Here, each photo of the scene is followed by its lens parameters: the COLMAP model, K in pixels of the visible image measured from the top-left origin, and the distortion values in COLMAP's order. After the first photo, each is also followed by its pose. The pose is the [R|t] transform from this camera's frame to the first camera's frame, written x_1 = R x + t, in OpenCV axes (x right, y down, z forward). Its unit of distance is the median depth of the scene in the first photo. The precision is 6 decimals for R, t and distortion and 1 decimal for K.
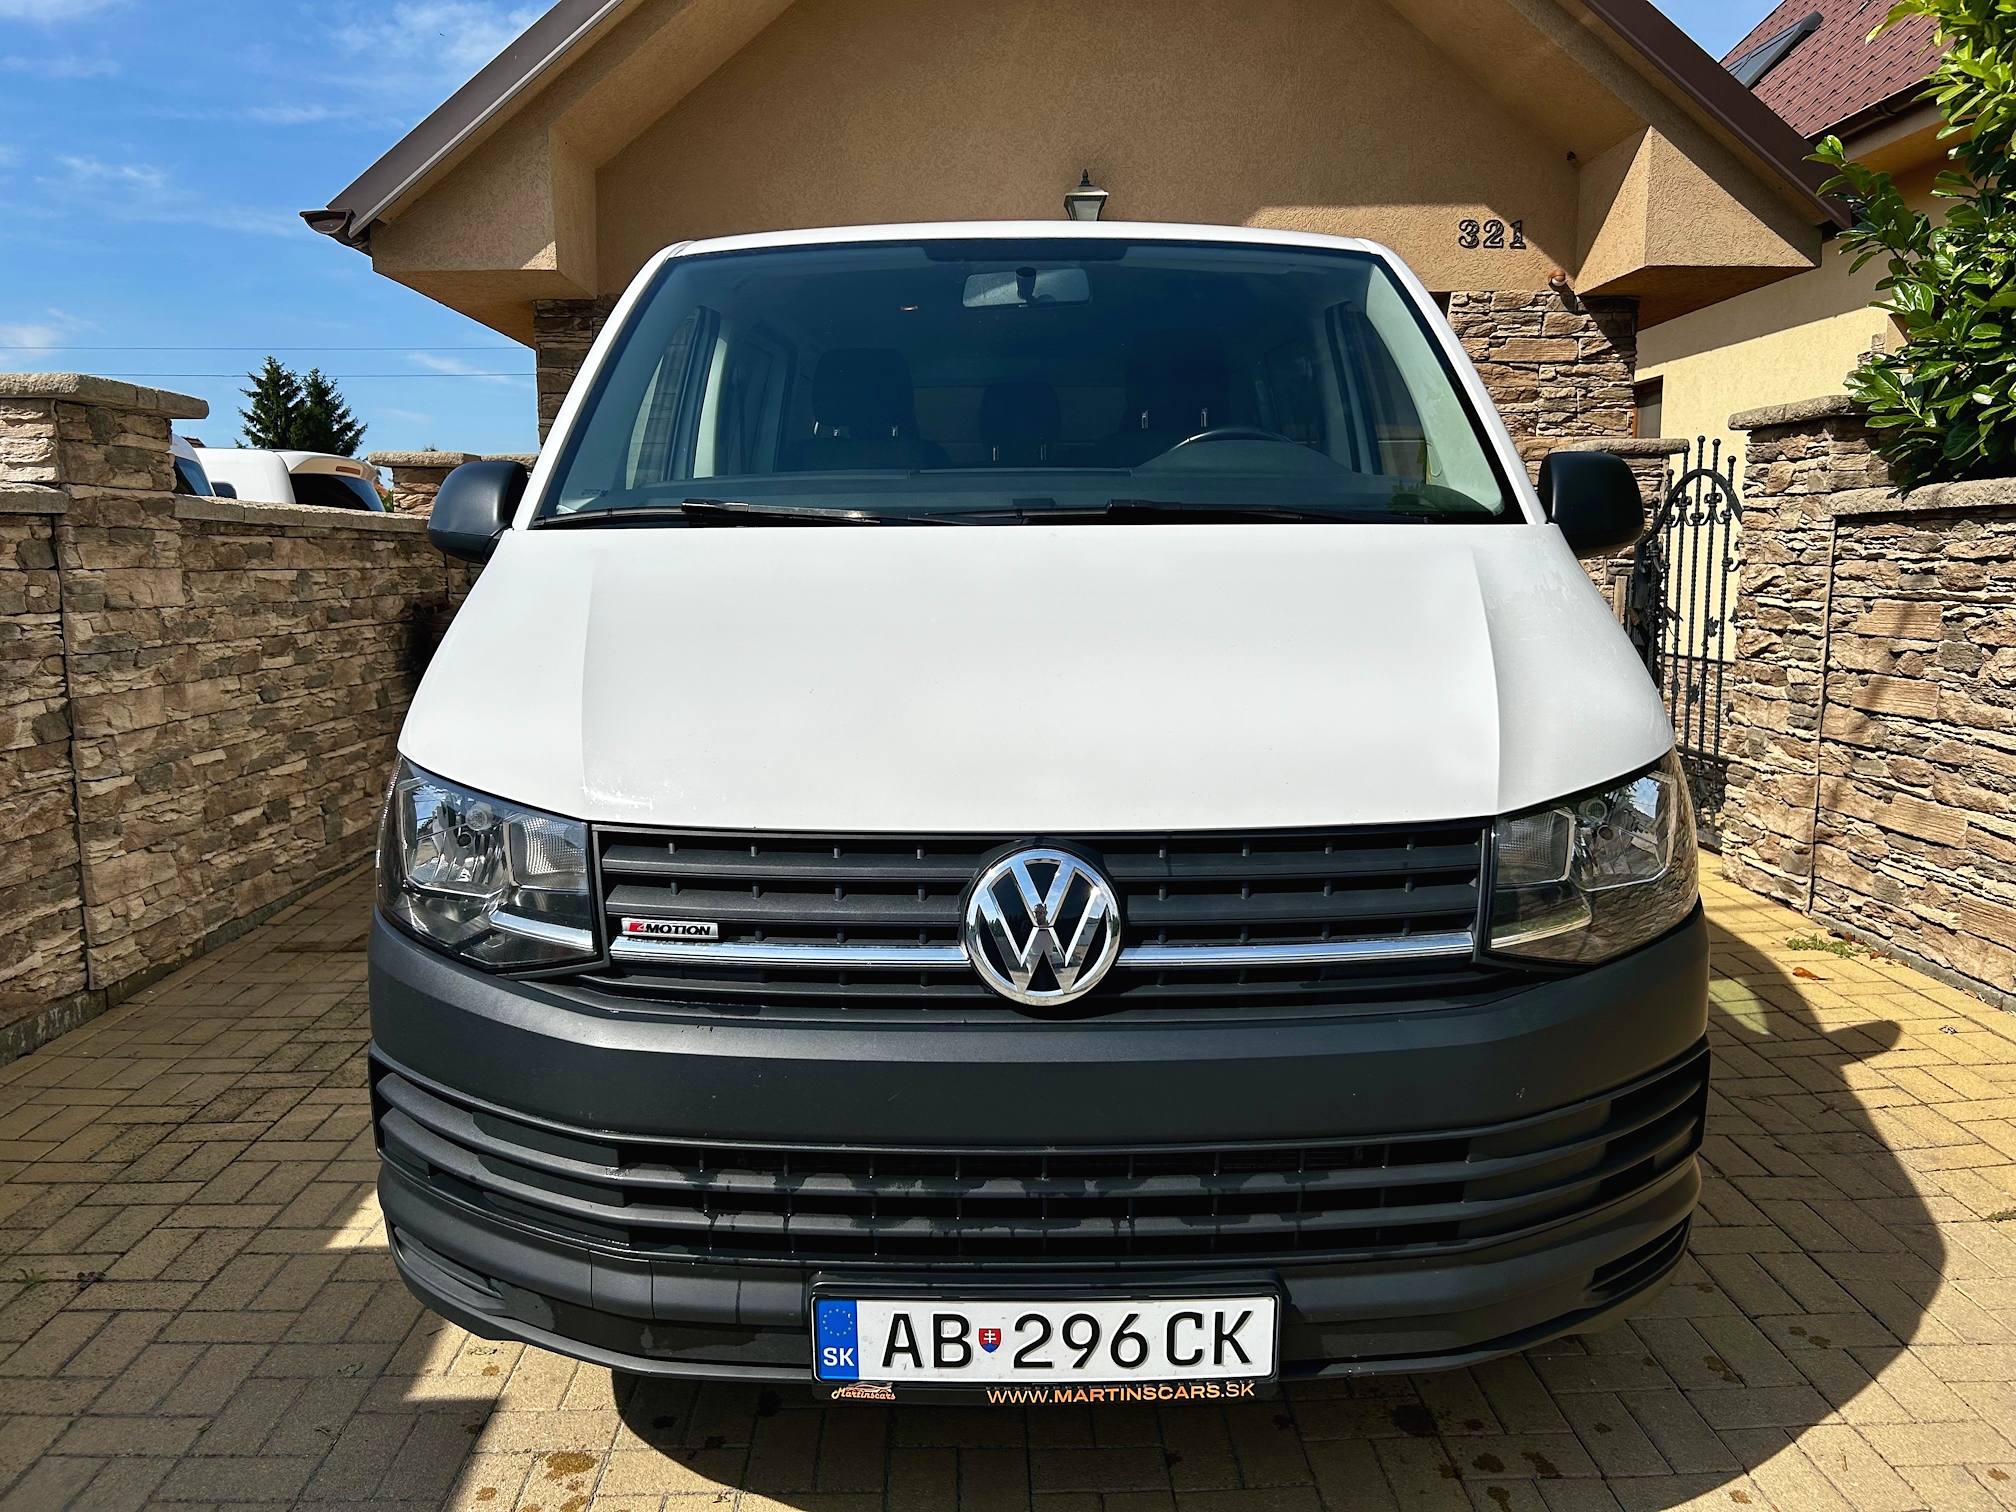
lens RADIAL K [[1507.3, 0, 1007.3], [0, 1507.3, 749.9], [0, 0, 1]] dist [0.030916, -0.035194]
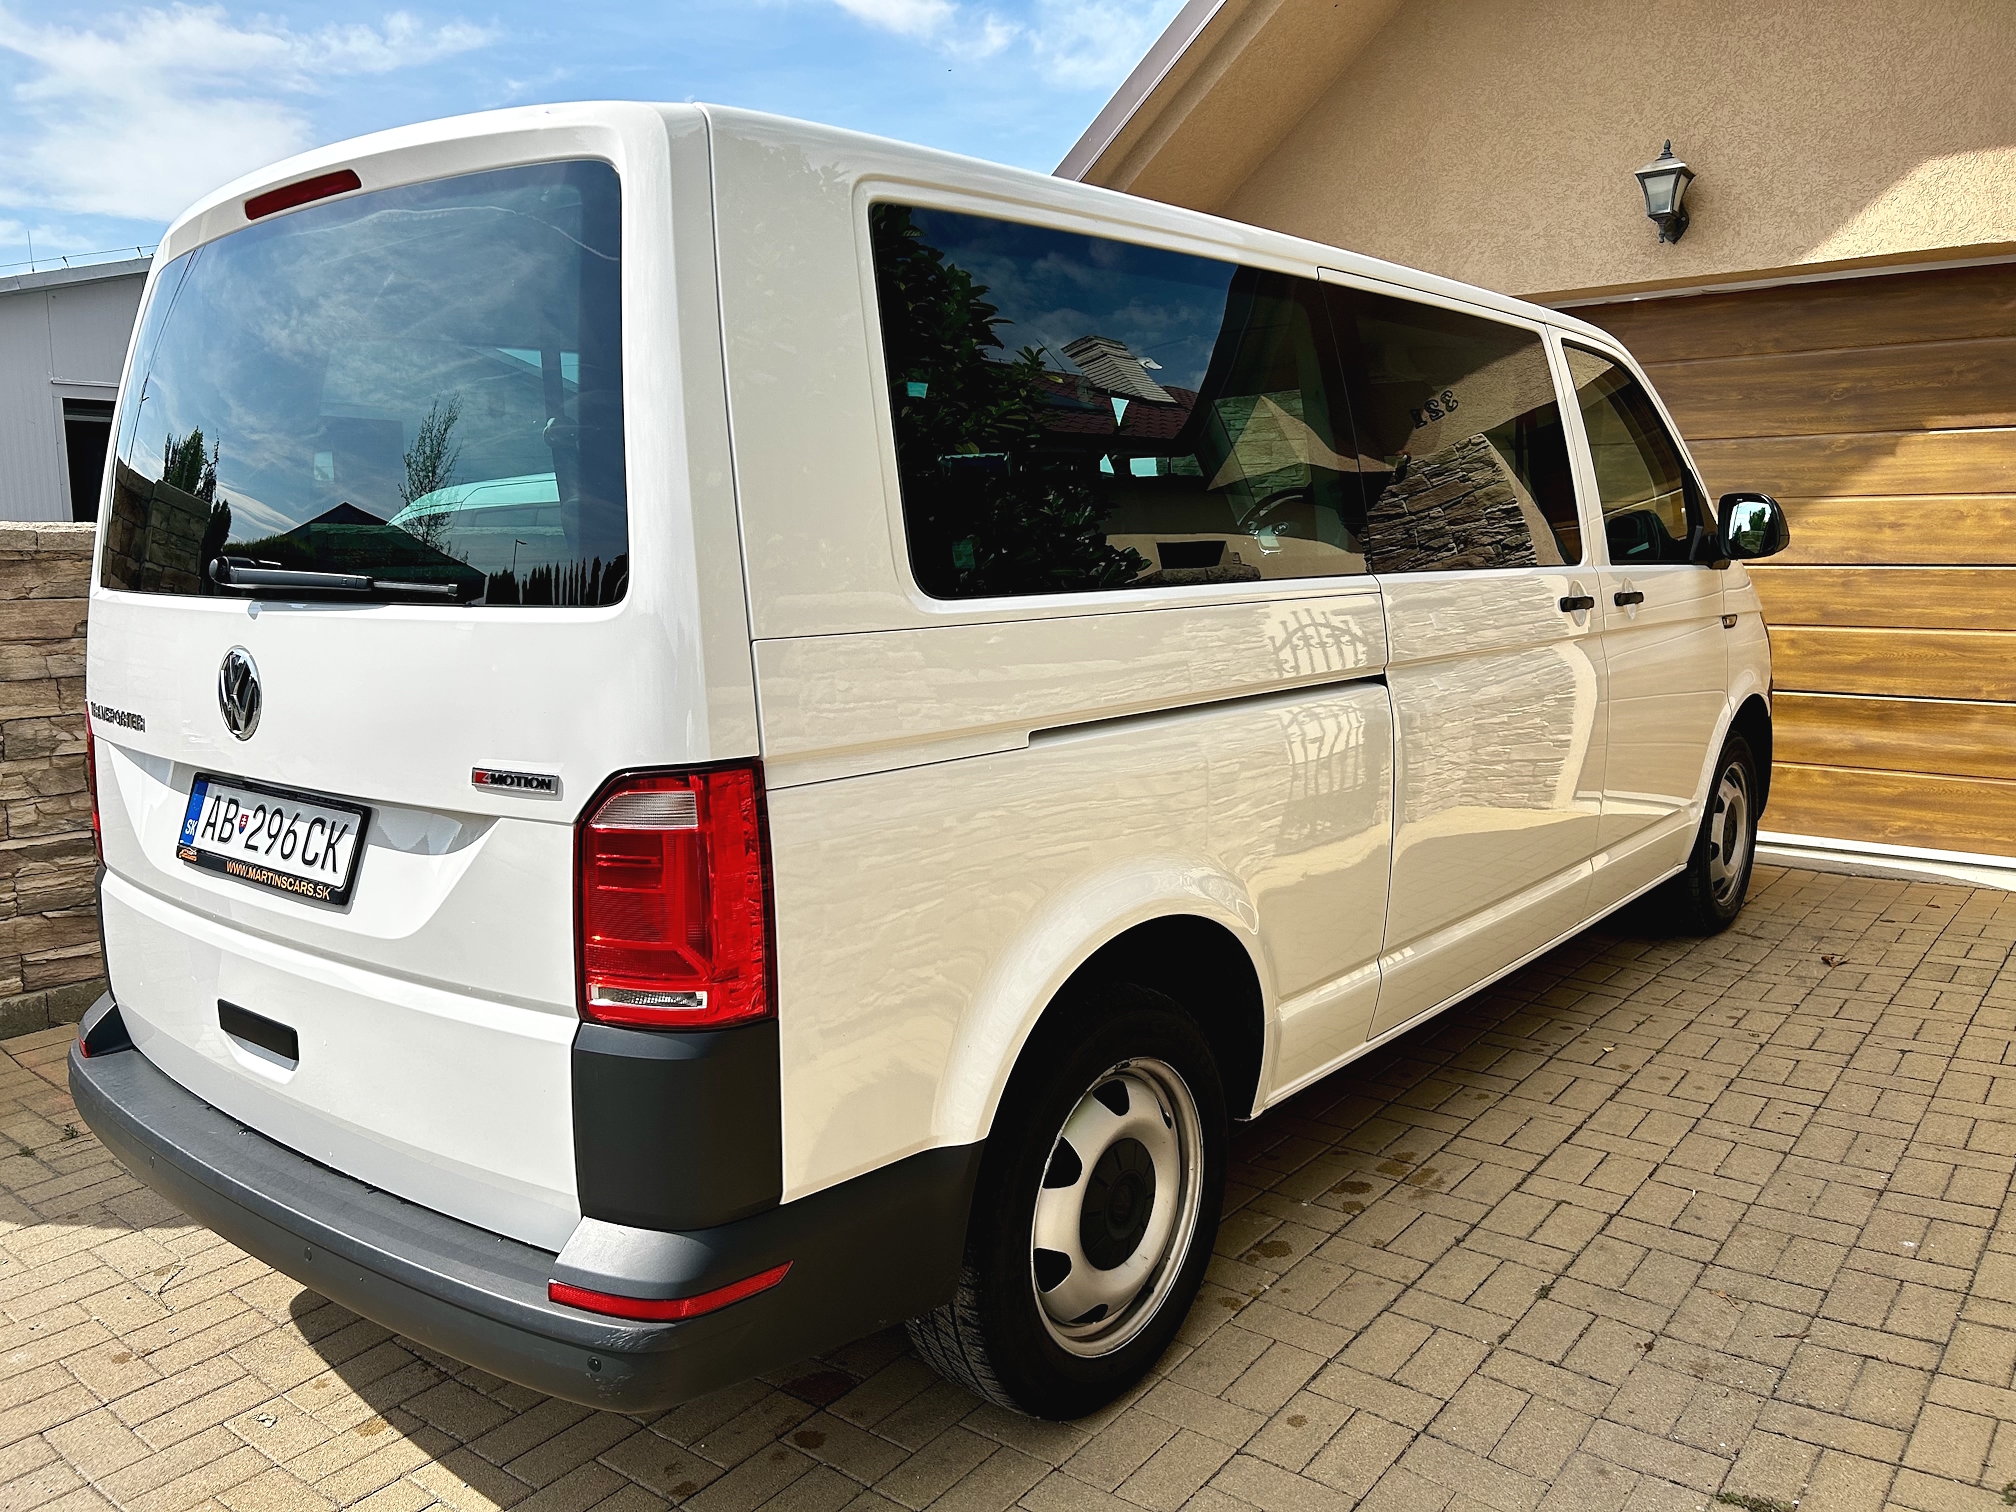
lens RADIAL K [[1507.3, 0, 998.7], [0, 1507.3, 768.3], [0, 0, 1]] dist [0.030916, -0.035194]
pose [[0.768171, 0.096050, -0.632999, 0.548514], [-0.083360, 0.995271, 0.049860, -0.045237], [0.634795, 0.014466, 0.772545, 0.109806]]
